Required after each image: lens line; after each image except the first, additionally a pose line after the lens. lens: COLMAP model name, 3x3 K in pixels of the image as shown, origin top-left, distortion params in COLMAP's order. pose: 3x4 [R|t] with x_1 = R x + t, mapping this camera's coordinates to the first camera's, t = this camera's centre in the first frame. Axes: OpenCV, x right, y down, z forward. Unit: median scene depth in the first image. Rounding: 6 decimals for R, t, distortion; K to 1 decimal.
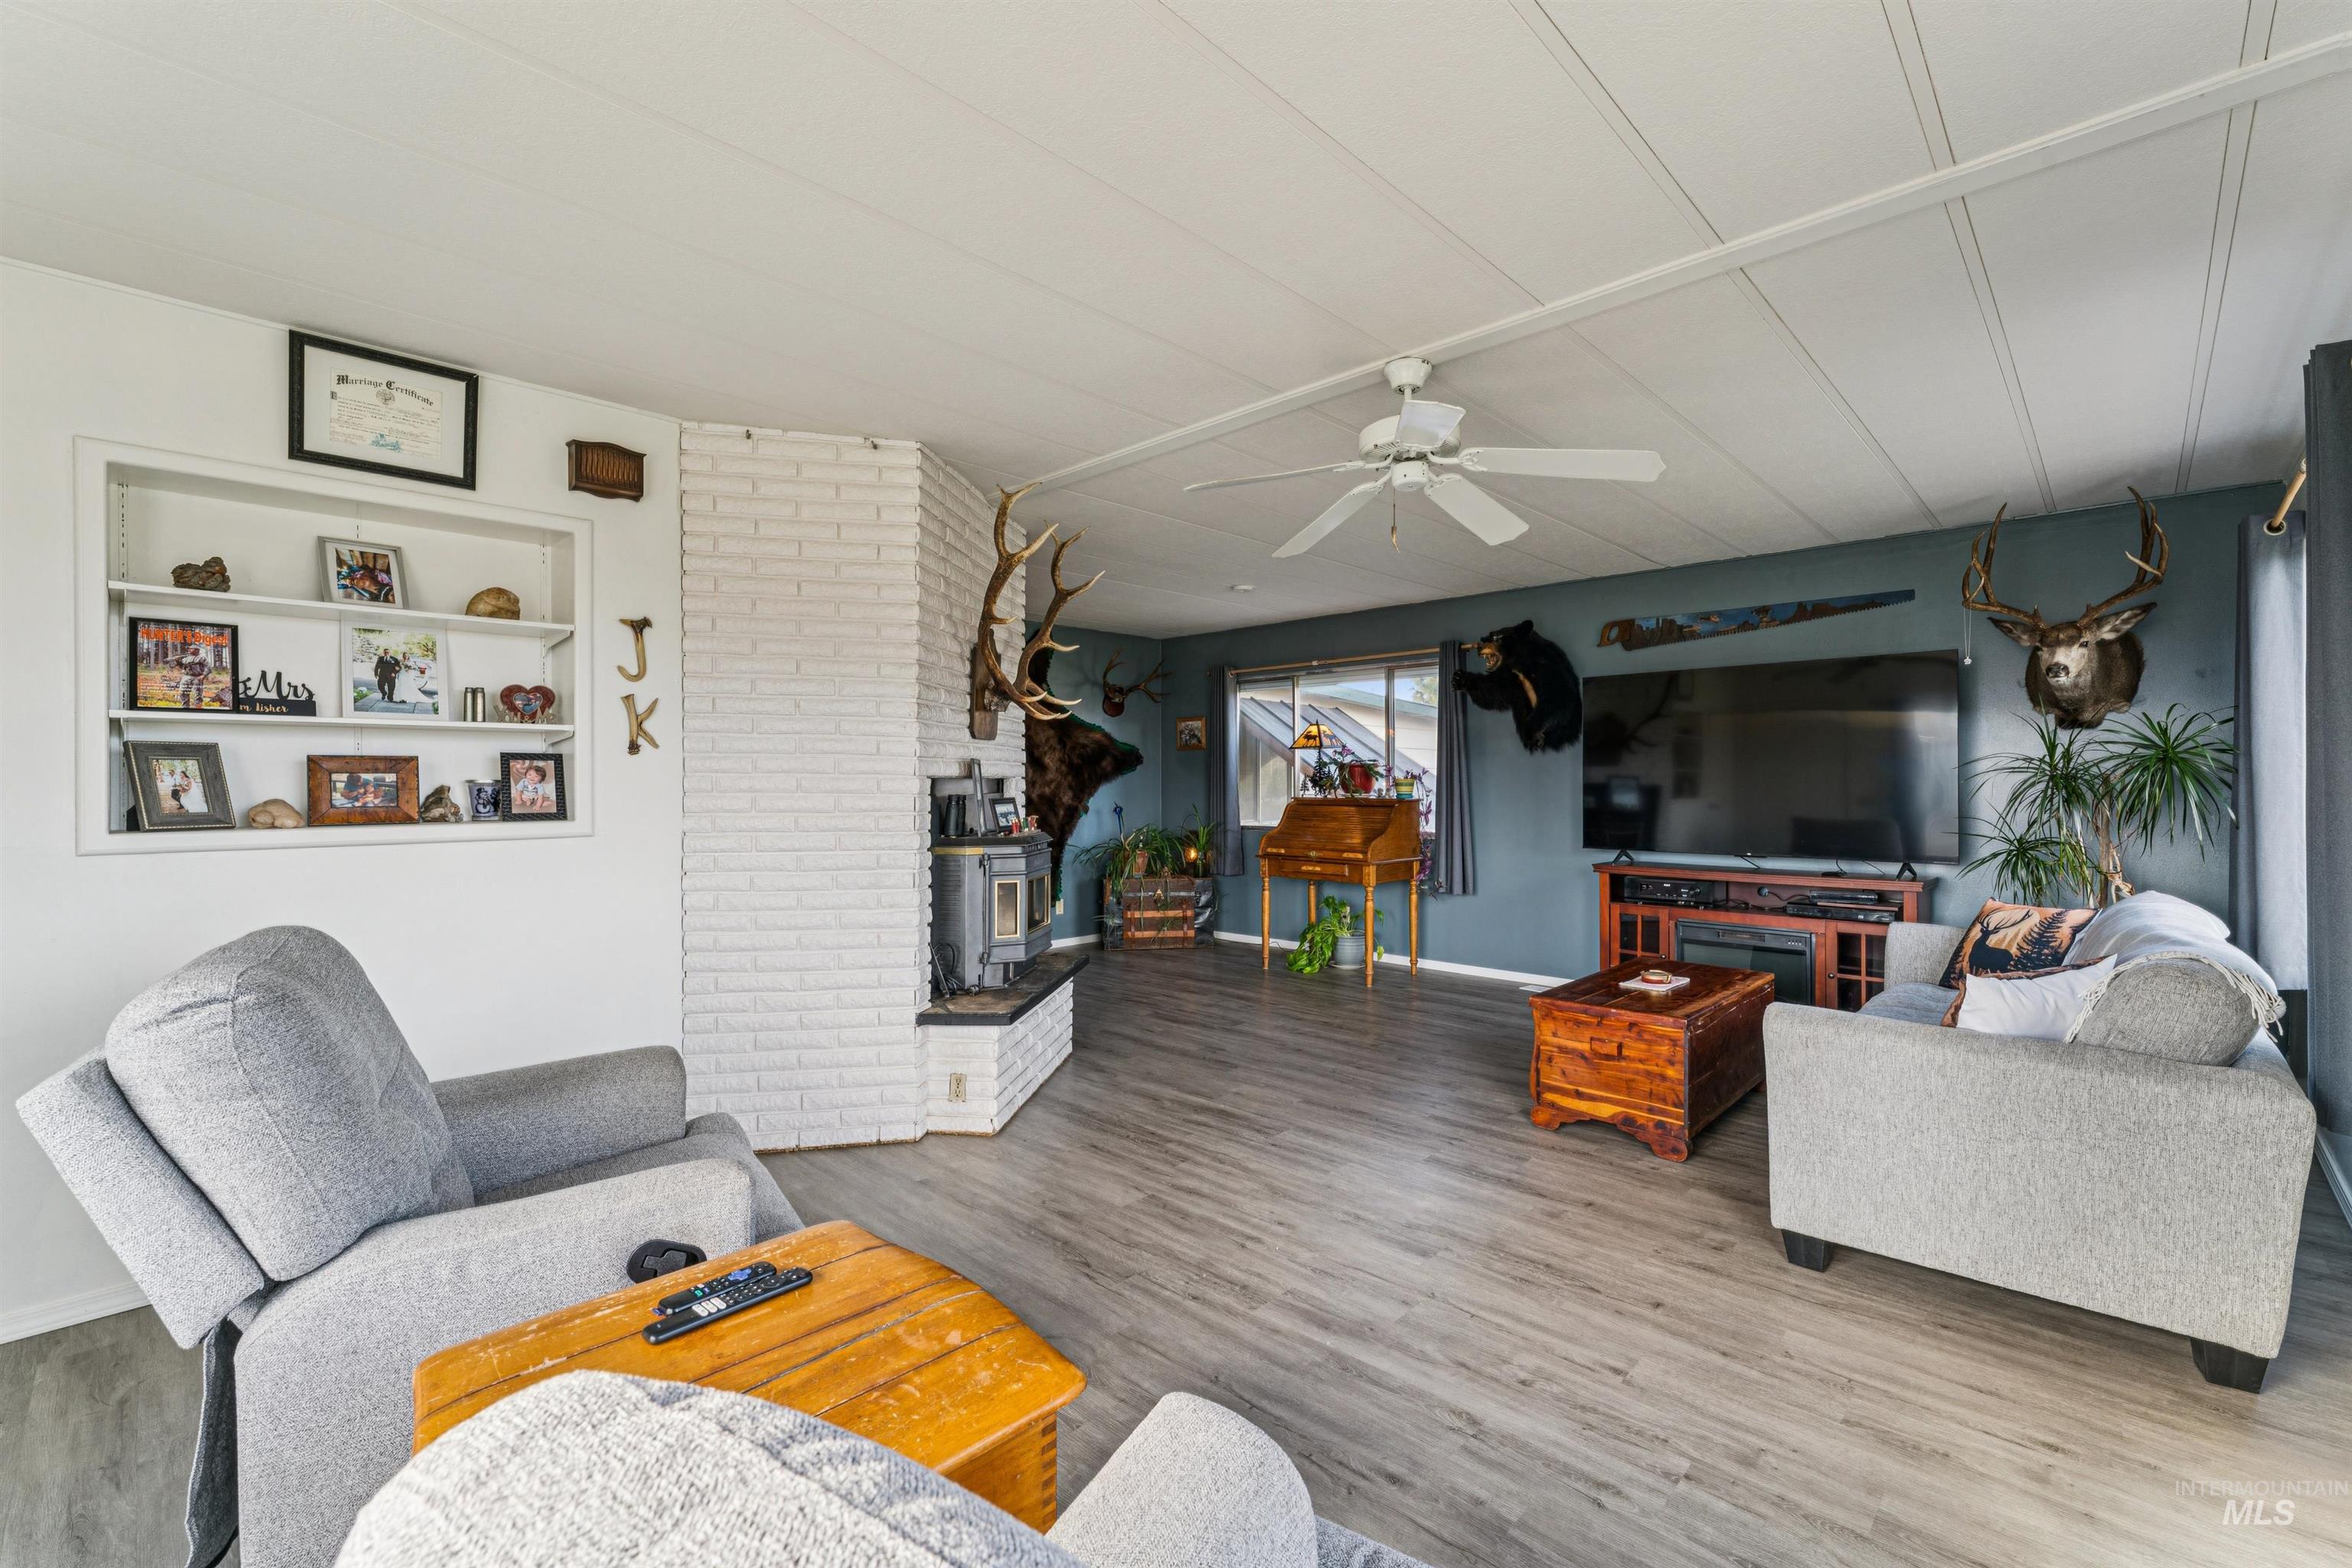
lens RADIAL K [[999.4, 0, 1176.0], [0, 999.4, 784.0], [0, 0, 1]] dist [-0.001369, -0.000029]
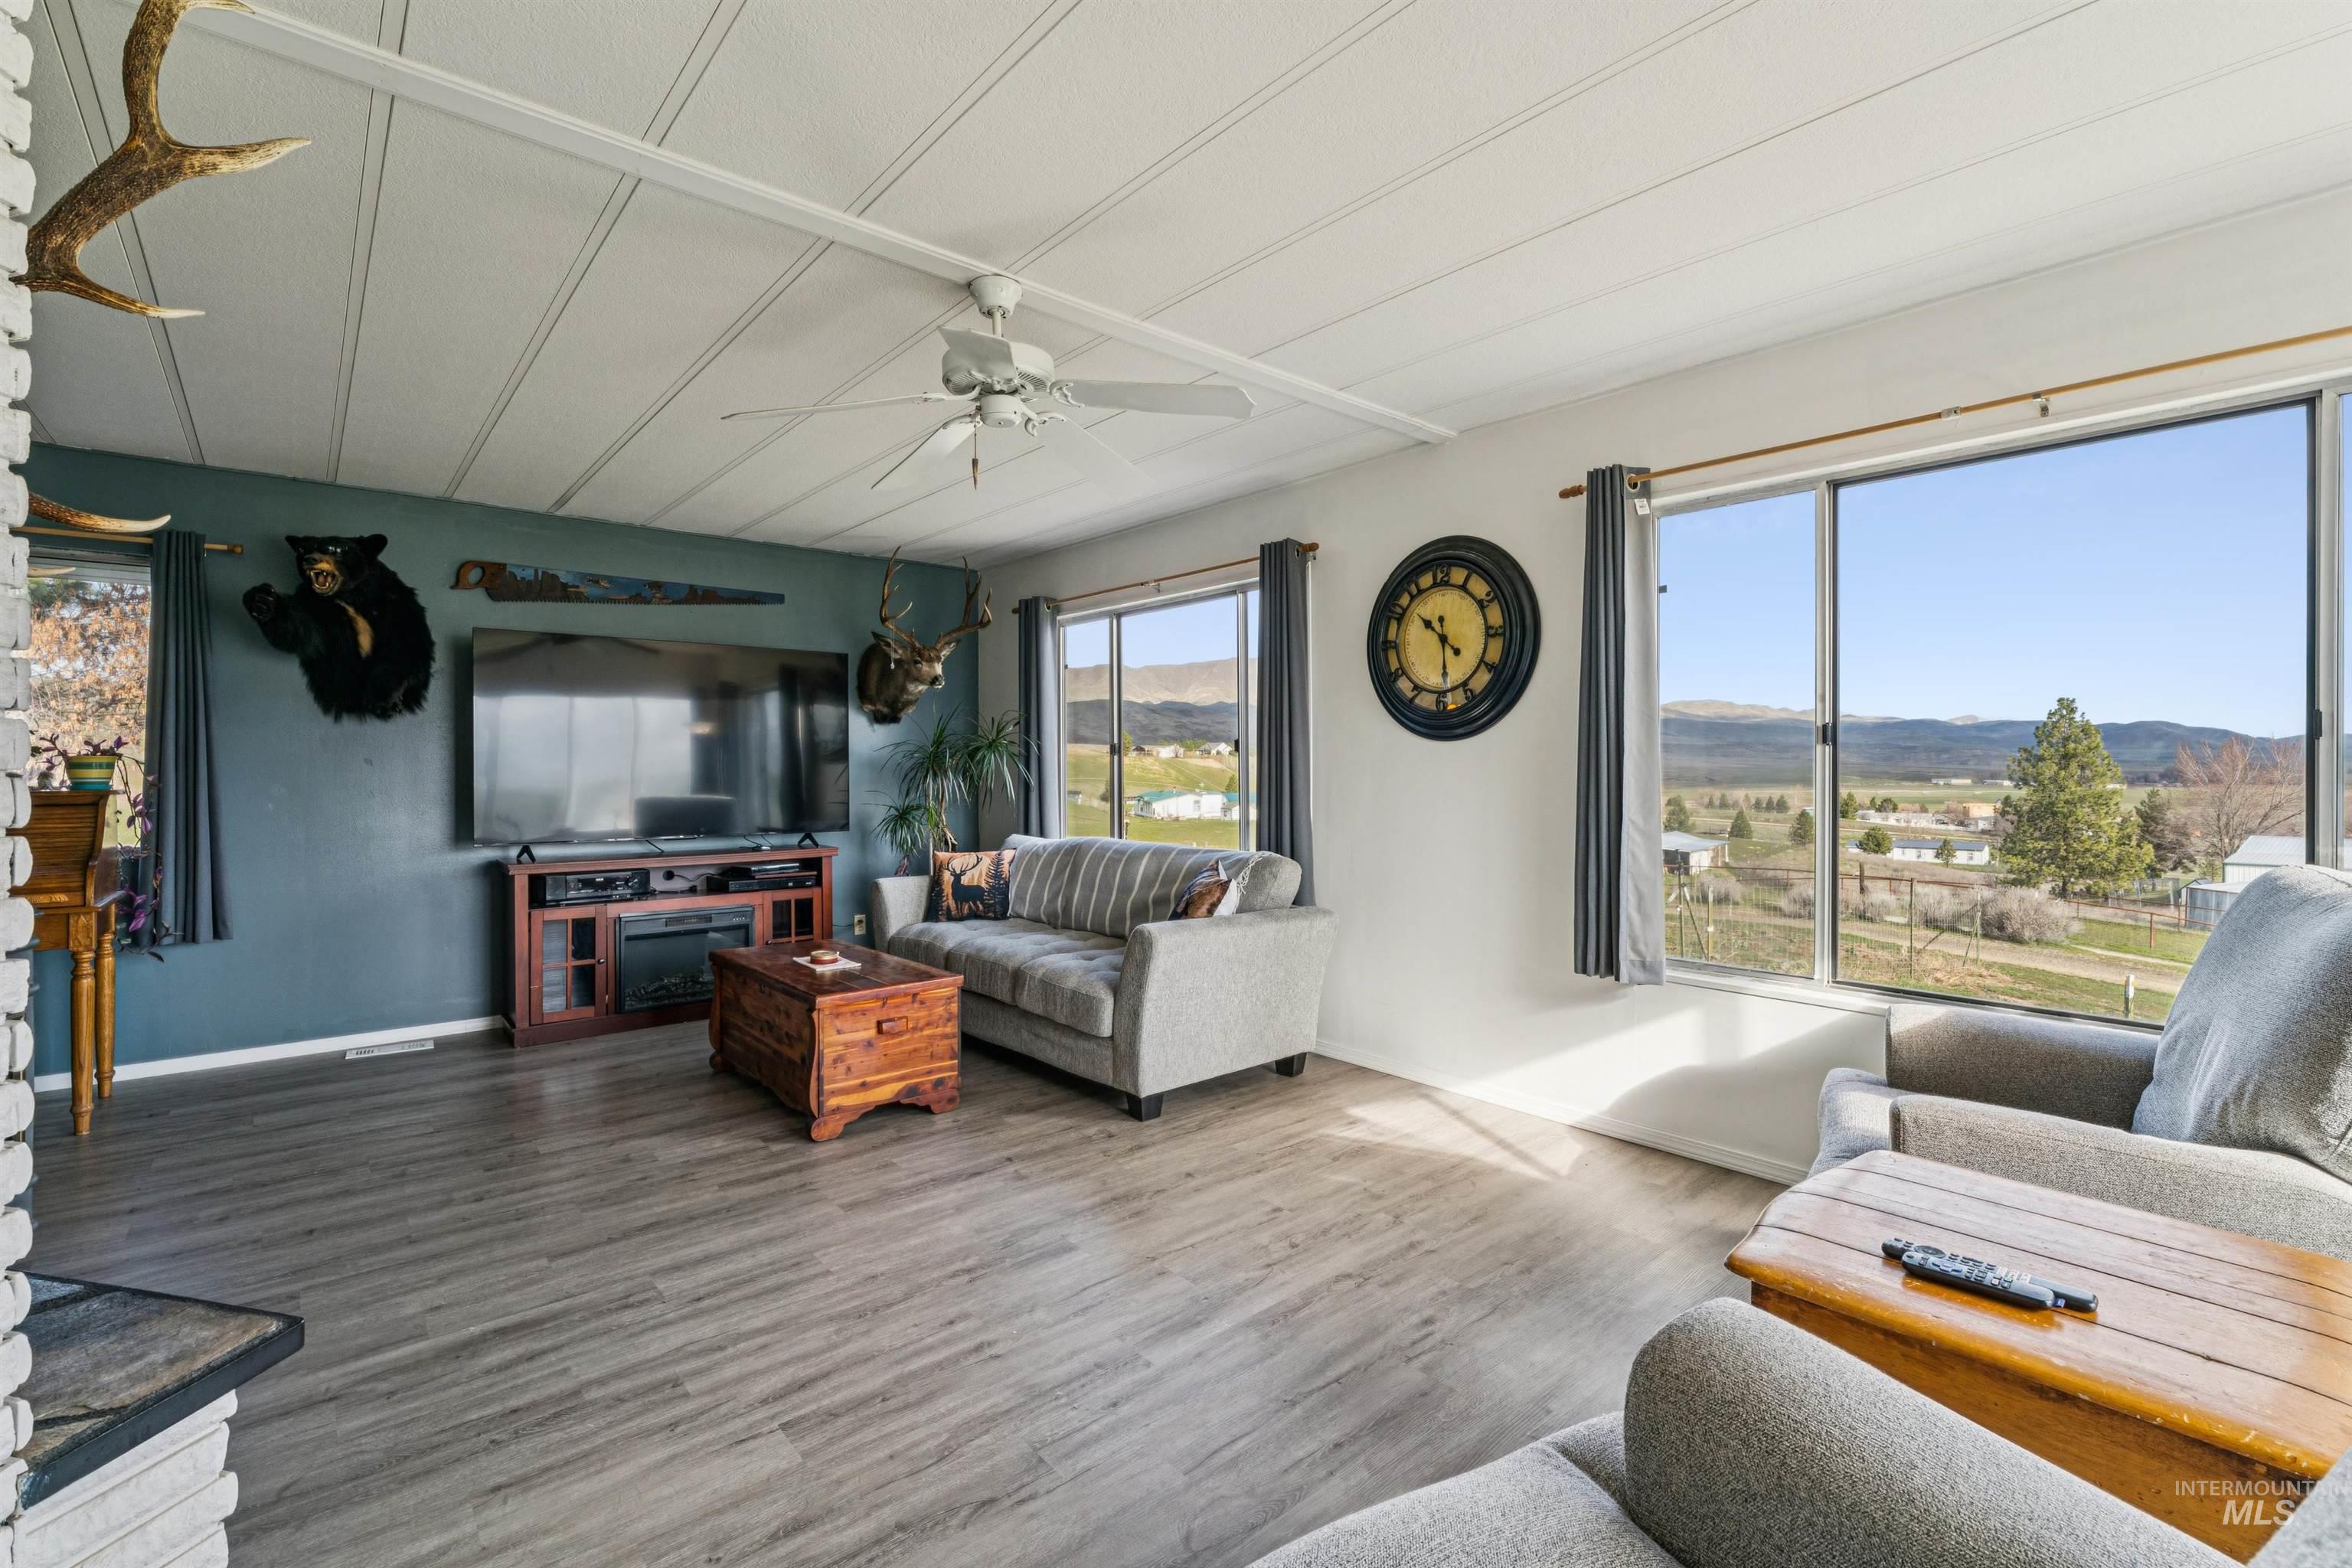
lens RADIAL K [[1031.3, 0, 1178.2], [0, 1031.3, 776.7], [0, 0, 1]] dist [0.001984, 0.000030]
pose [[0.094689, -0.006040, 0.995489, -0.582983], [0.005722, 0.999968, 0.005523, 0.013894], [-0.995490, 0.005173, 0.094721, 0.653047]]
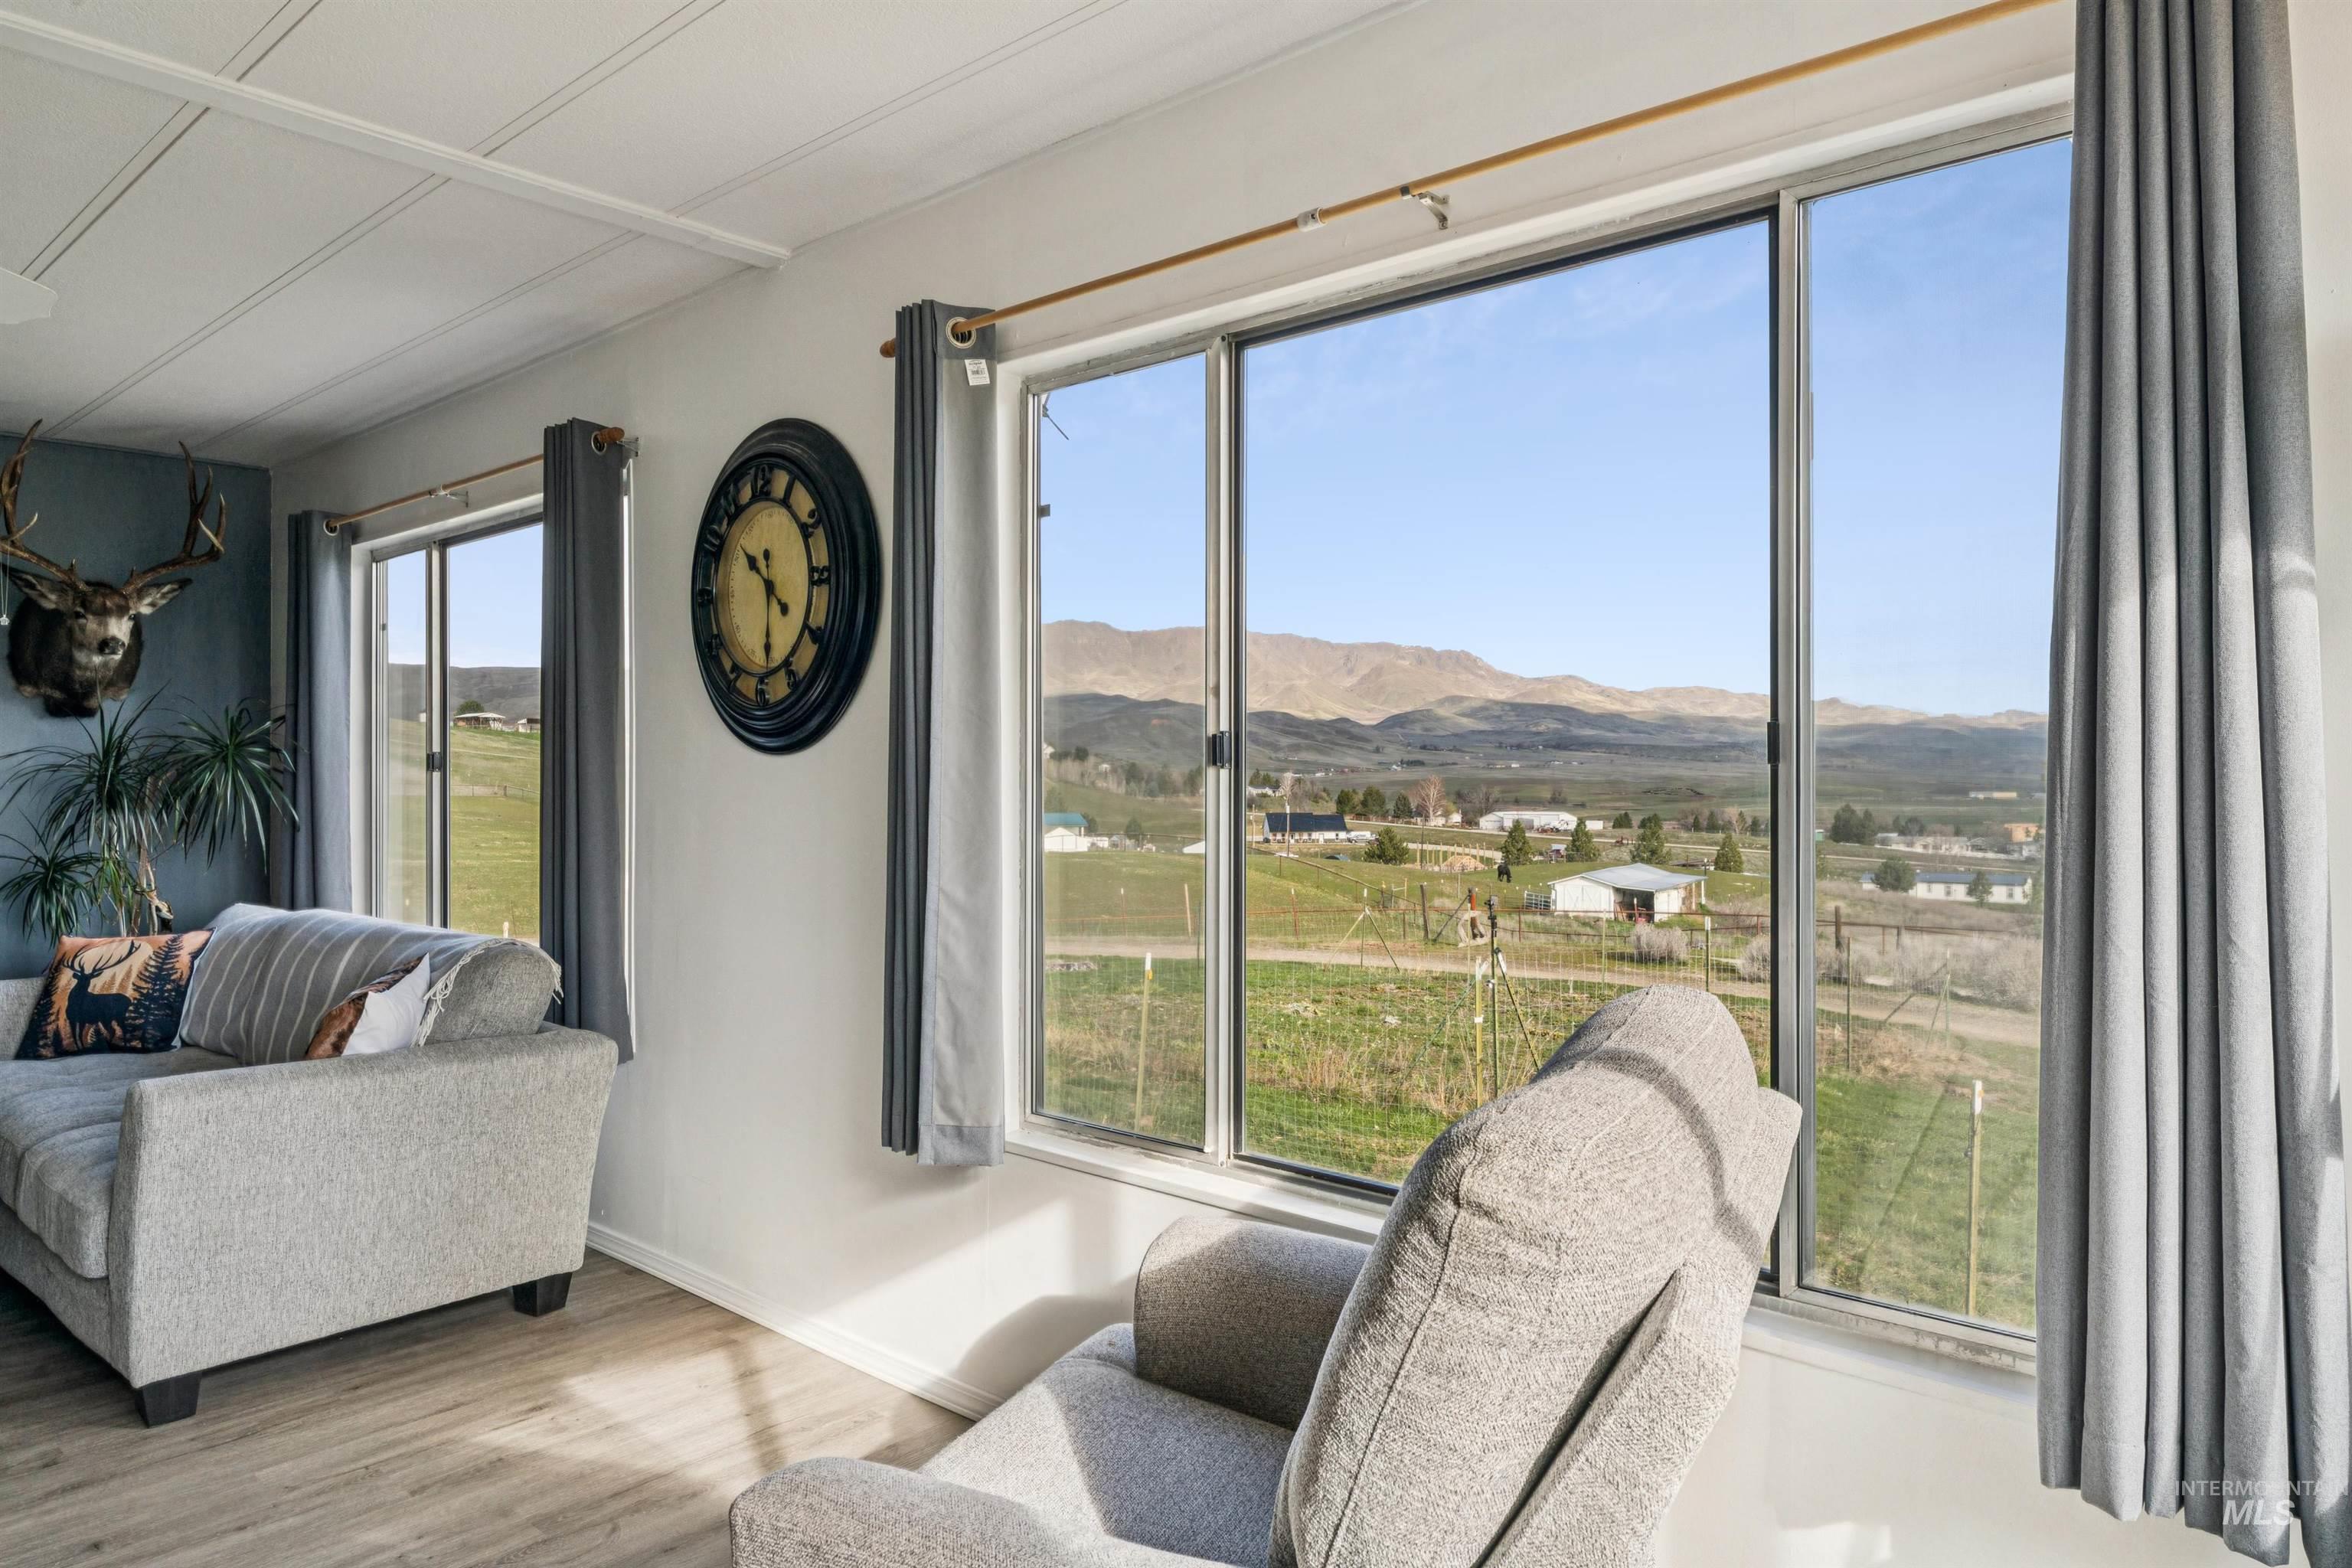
lens RADIAL K [[1458.6, 0, 1176.0], [0, 1458.6, 784.0], [0, 0, 1]] dist [0.007163, 0.001214]
pose [[-0.034977, -0.002602, 0.999385, -0.403181], [0.005953, 0.999978, 0.002811, -0.000019], [-0.999370, 0.006048, -0.034961, 0.213463]]
